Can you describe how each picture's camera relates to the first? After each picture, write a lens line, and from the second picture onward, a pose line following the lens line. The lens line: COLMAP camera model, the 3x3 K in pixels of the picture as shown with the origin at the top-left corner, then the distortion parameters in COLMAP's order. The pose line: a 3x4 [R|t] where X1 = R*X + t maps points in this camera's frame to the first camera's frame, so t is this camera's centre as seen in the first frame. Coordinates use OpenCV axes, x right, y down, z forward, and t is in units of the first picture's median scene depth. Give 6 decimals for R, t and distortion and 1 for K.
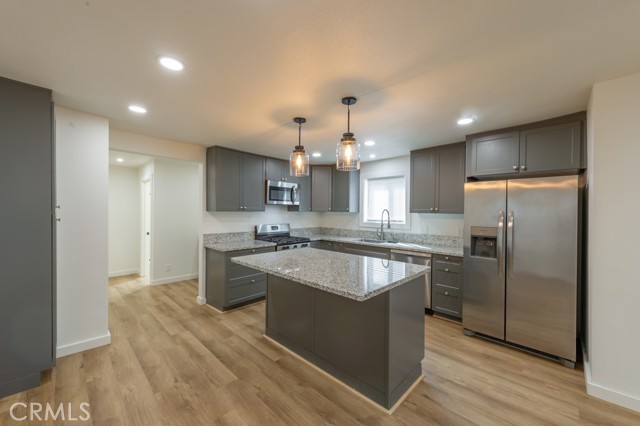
lens RADIAL K [[248.3, 0, 318.1], [0, 248.3, 213.2], [0, 0, 1]] dist [0.003098, 0.000131]
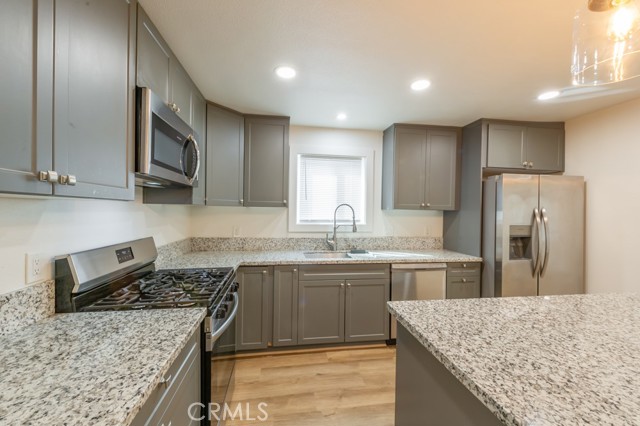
lens RADIAL K [[248.3, 0, 318.6], [0, 248.3, 211.7], [0, 0, 1]] dist [0.003098, 0.000131]
pose [[0.602259, -0.003198, 0.798294, -0.294859], [-0.003279, 0.999974, 0.006479, 0.001926], [-0.798294, -0.006519, 0.602233, 0.645040]]
